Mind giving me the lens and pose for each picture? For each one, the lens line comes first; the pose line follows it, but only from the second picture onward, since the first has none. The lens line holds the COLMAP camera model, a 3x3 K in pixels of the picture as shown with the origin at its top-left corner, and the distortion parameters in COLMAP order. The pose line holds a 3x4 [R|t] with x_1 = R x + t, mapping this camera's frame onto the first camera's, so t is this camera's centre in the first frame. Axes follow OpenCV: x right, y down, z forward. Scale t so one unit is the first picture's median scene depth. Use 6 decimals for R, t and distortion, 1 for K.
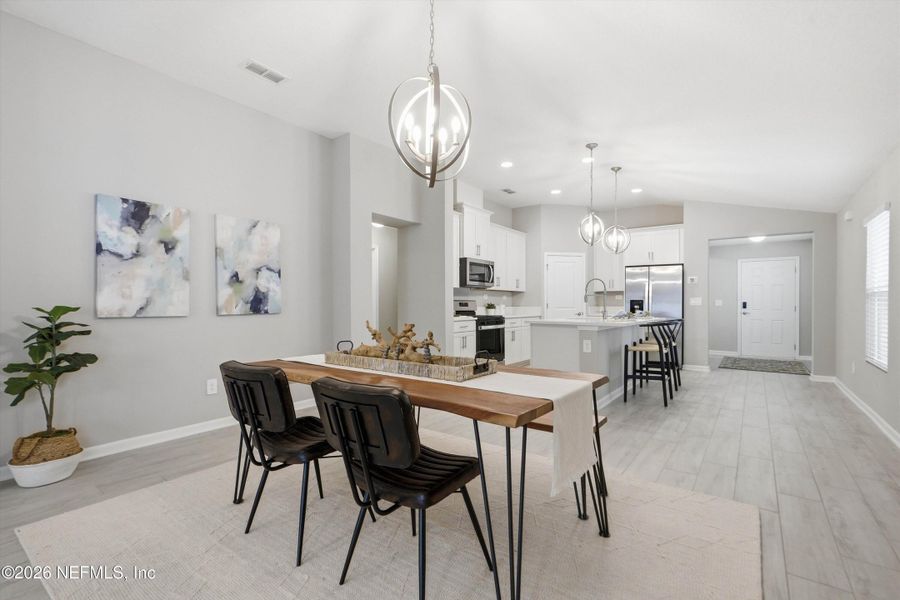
lens RADIAL K [[410.5, 0, 453.5], [0, 410.5, 303.2], [0, 0, 1]] dist [0.000171, 0.000313]
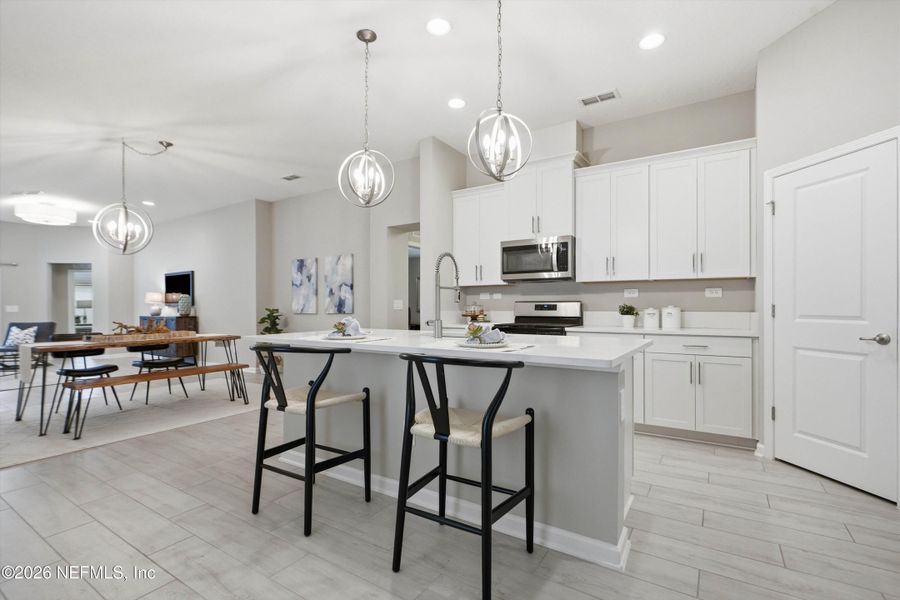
lens RADIAL K [[414.0, 0, 467.7], [0, 414.0, 306.2], [0, 0, 1]] dist [-0.000505, -0.000068]
pose [[0.072337, -0.002269, -0.997378, 0.977844], [0.005561, 0.999983, -0.001872, 0.003237], [0.997365, -0.005411, 0.072348, 1.152763]]
